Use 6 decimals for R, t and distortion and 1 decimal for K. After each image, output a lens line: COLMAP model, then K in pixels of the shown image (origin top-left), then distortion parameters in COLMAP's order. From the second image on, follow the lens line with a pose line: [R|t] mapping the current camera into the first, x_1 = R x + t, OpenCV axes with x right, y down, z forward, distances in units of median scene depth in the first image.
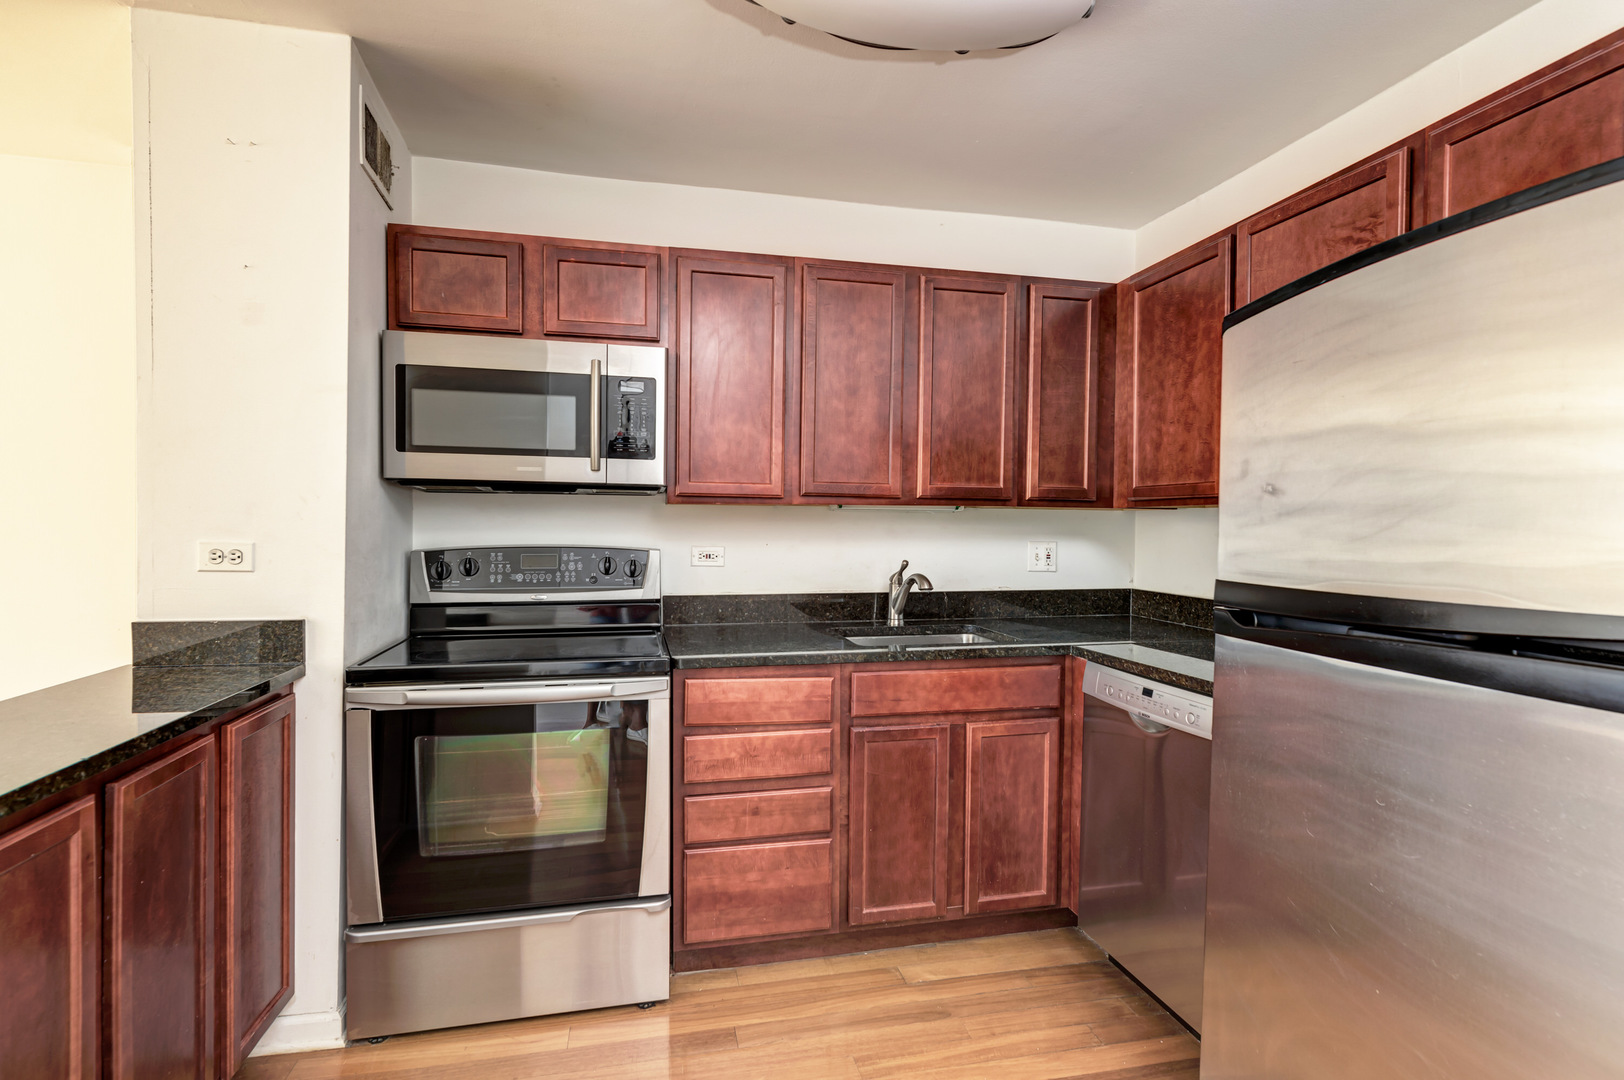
lens RADIAL K [[782.3, 0, 812.0], [0, 782.3, 540.0], [0, 0, 1]] dist [0.005257, 0.000133]
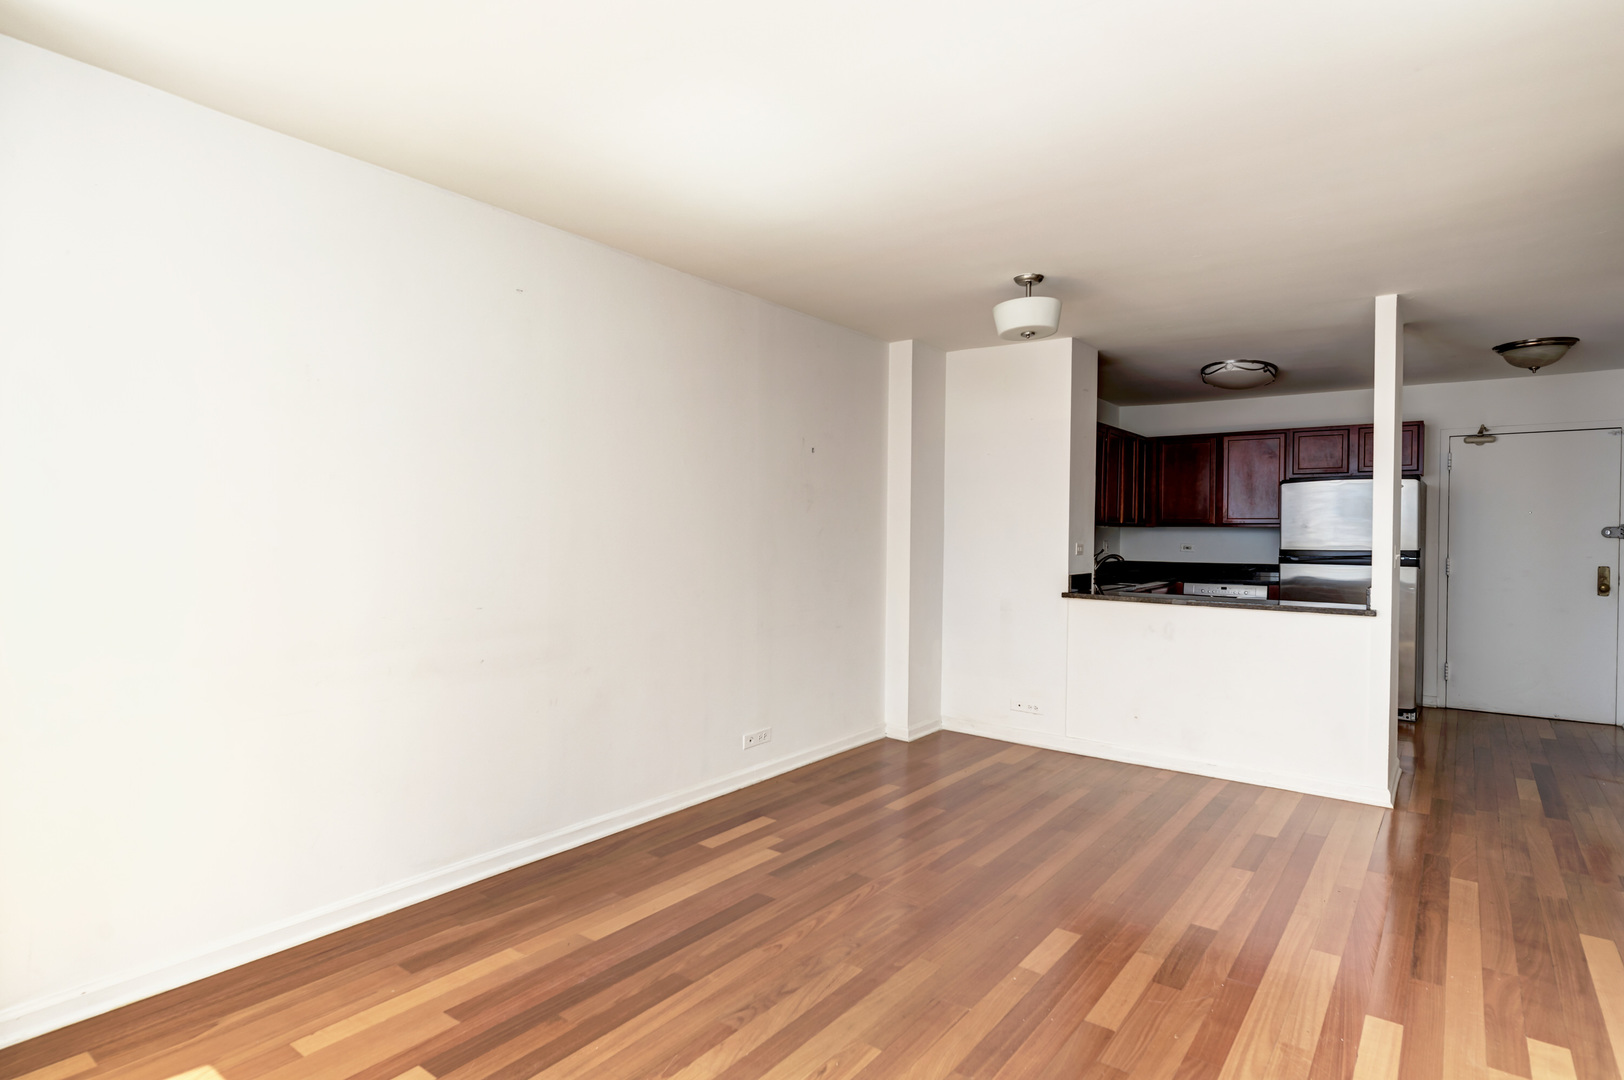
lens RADIAL K [[855.3, 0, 808.7], [0, 855.3, 543.3], [0, 0, 1]] dist [0.001840, 0.000600]
pose [[0.762971, -0.013637, 0.646289, -2.541019], [0.011640, 0.999905, 0.007357, -0.023830], [-0.646328, 0.001910, 0.763057, -0.446531]]
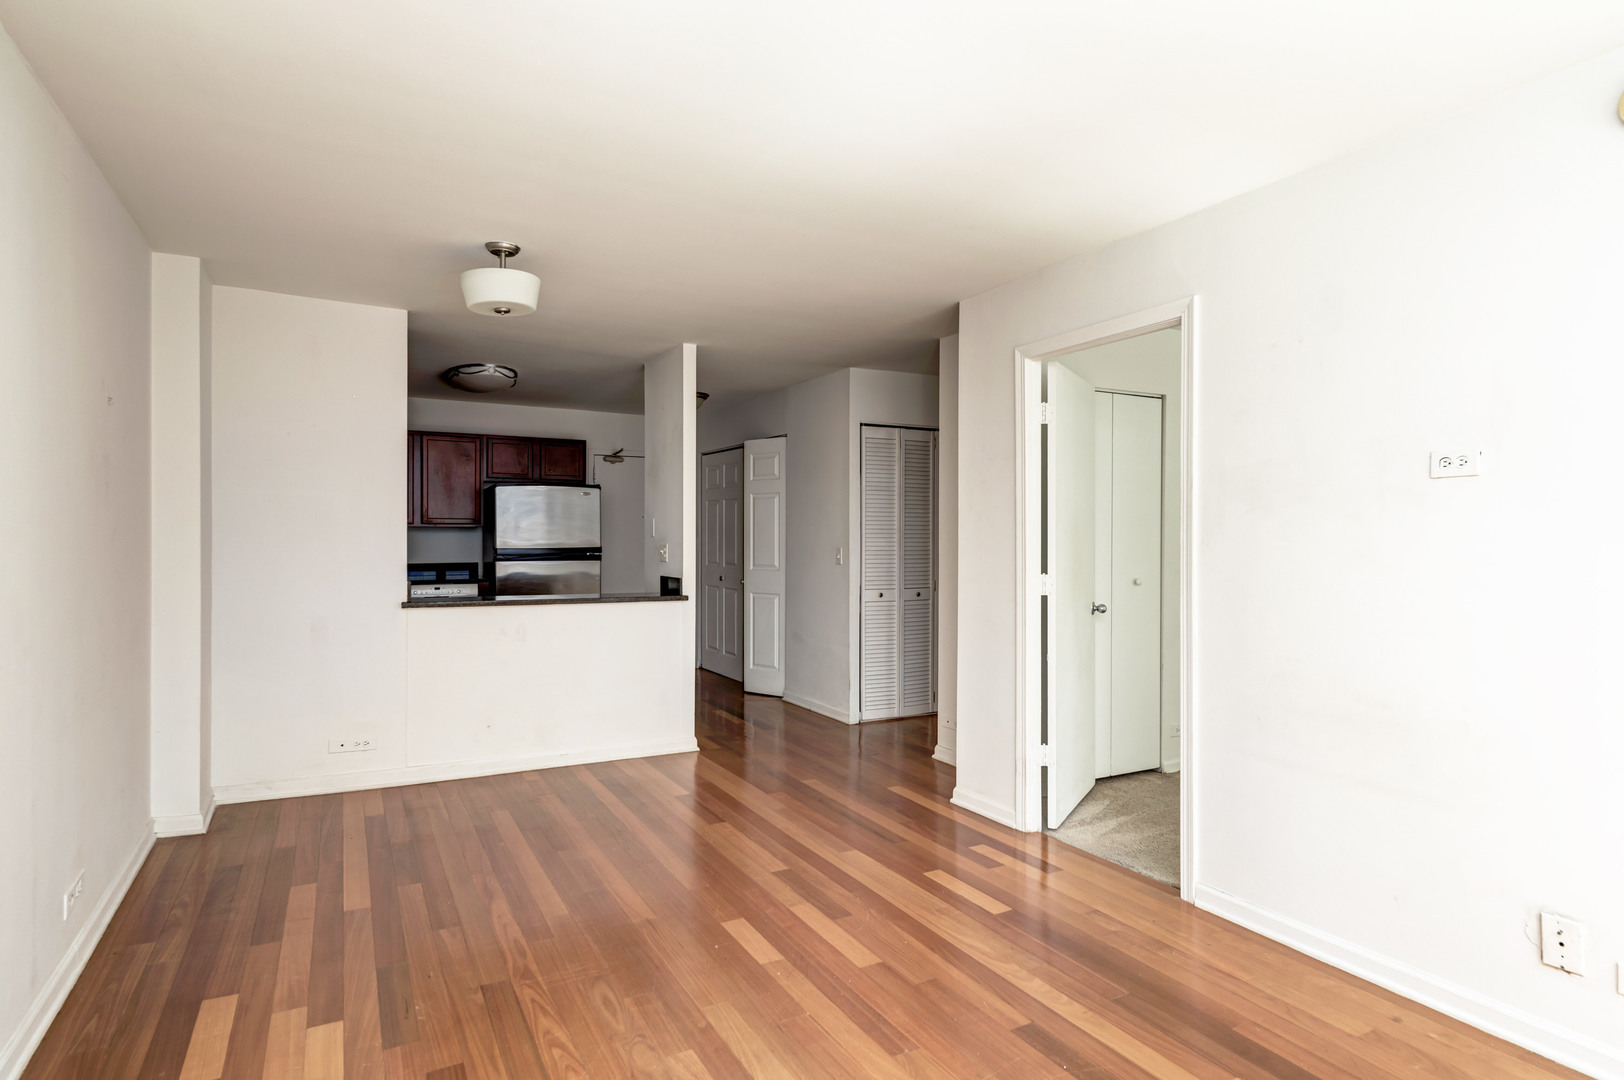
lens RADIAL K [[855.3, 0, 808.7], [0, 855.3, 543.3], [0, 0, 1]] dist [0.001840, 0.000600]
pose [[-0.279859, -0.019558, 0.959842, -2.701558], [0.009643, 0.999685, 0.023182, -0.040458], [-0.959993, 0.015743, -0.279582, 0.445787]]
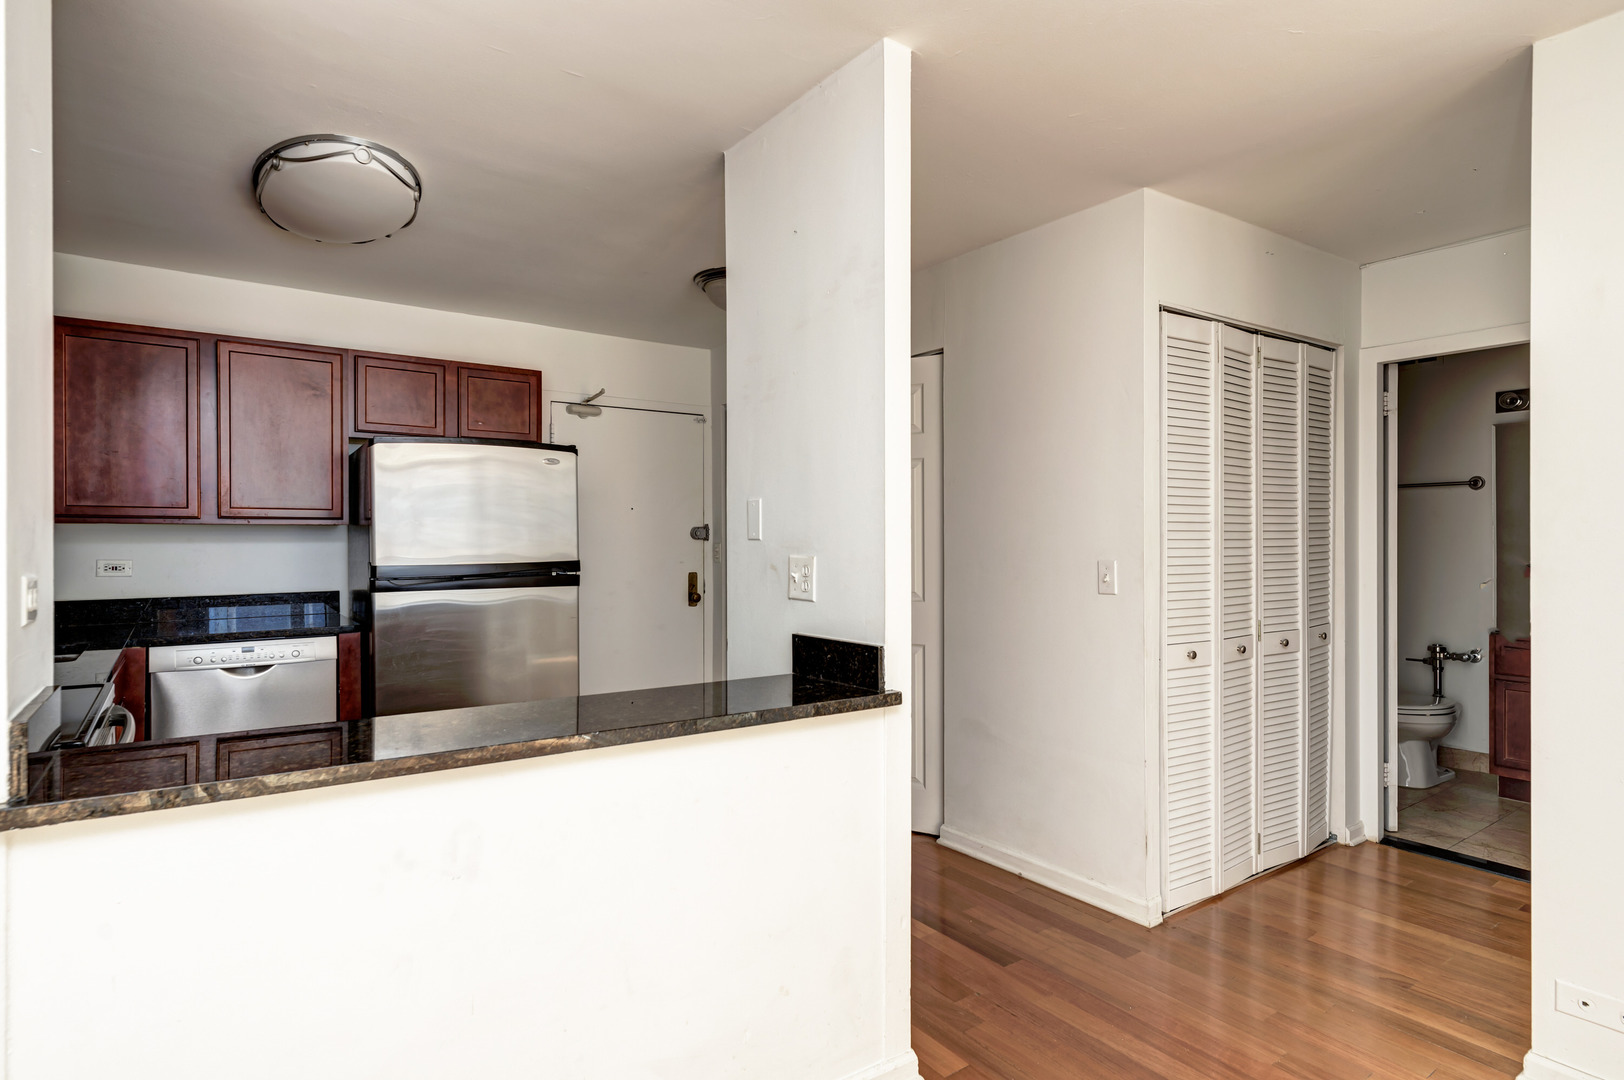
lens RADIAL K [[855.3, 0, 808.7], [0, 855.3, 543.3], [0, 0, 1]] dist [0.001840, 0.000600]
pose [[-0.392279, -0.011950, 0.919769, -1.268116], [0.014487, 0.999711, 0.019168, -0.022899], [-0.919732, 0.020844, -0.391993, 0.541202]]
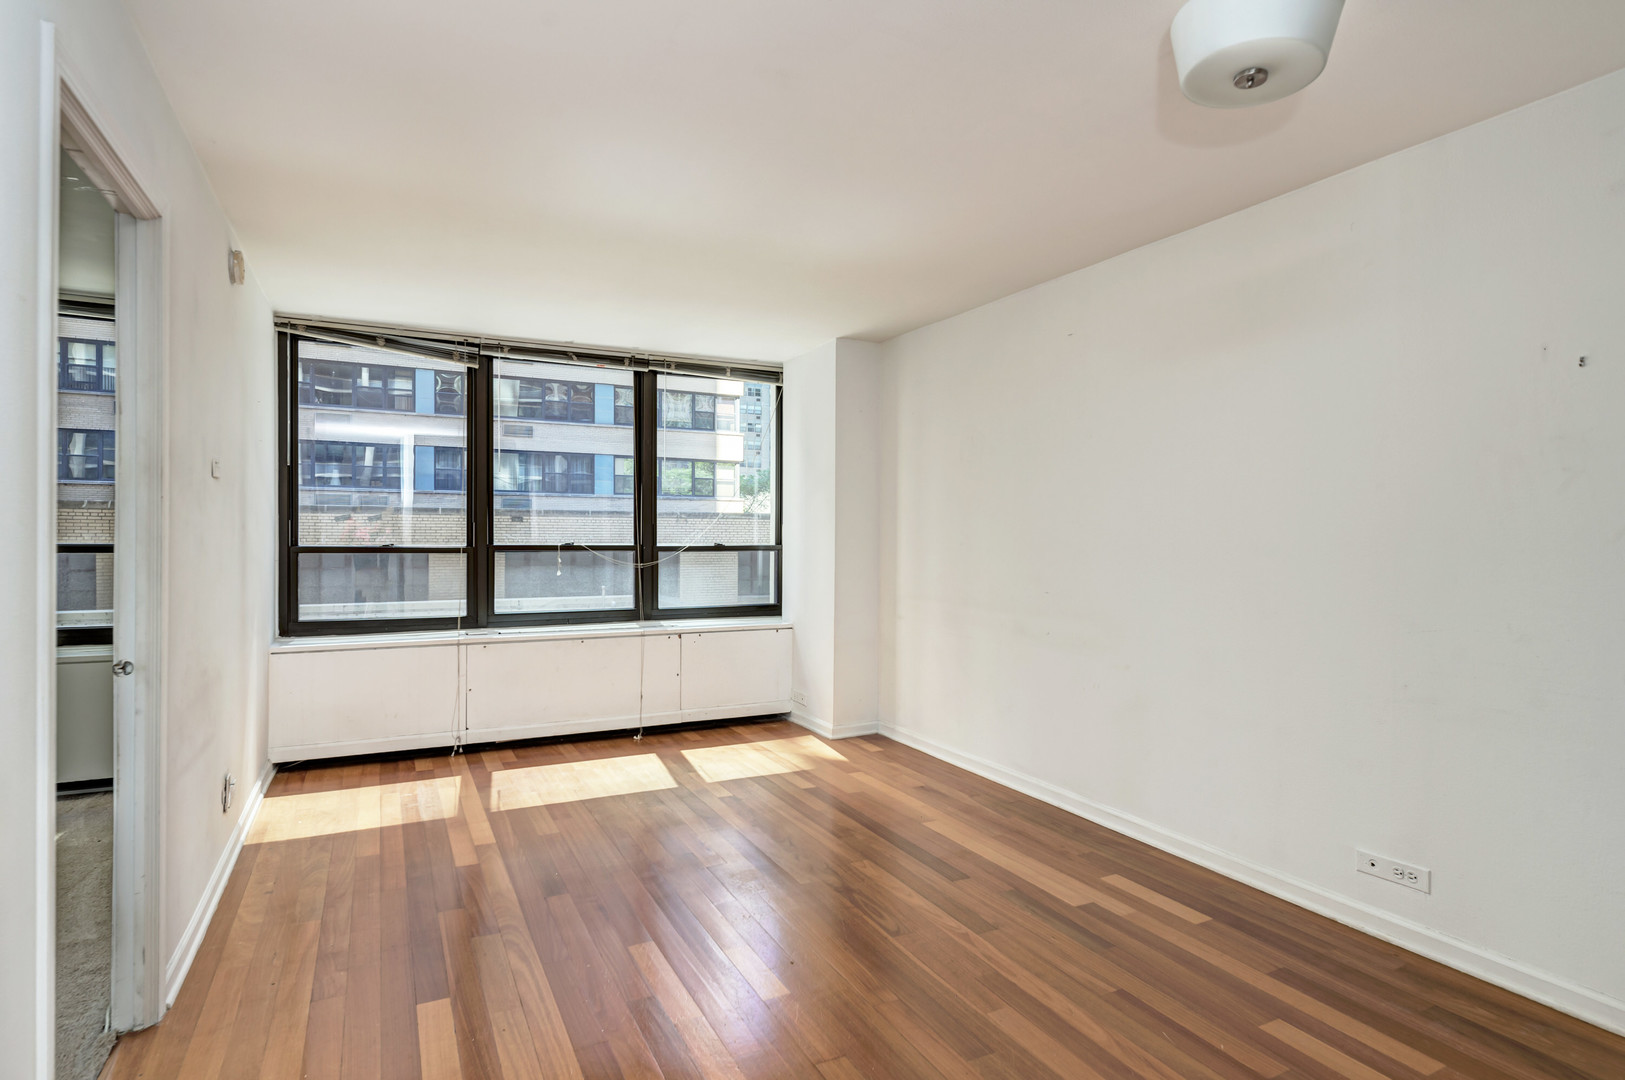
lens RADIAL K [[855.8, 0, 809.1], [0, 855.8, 543.3], [0, 0, 1]] dist [0.001840, 0.000600]
pose [[0.244203, 0.003297, -0.969719, -0.542249], [-0.019727, 0.999804, -0.001569, -0.005396], [0.969523, 0.019513, 0.244220, 0.002057]]
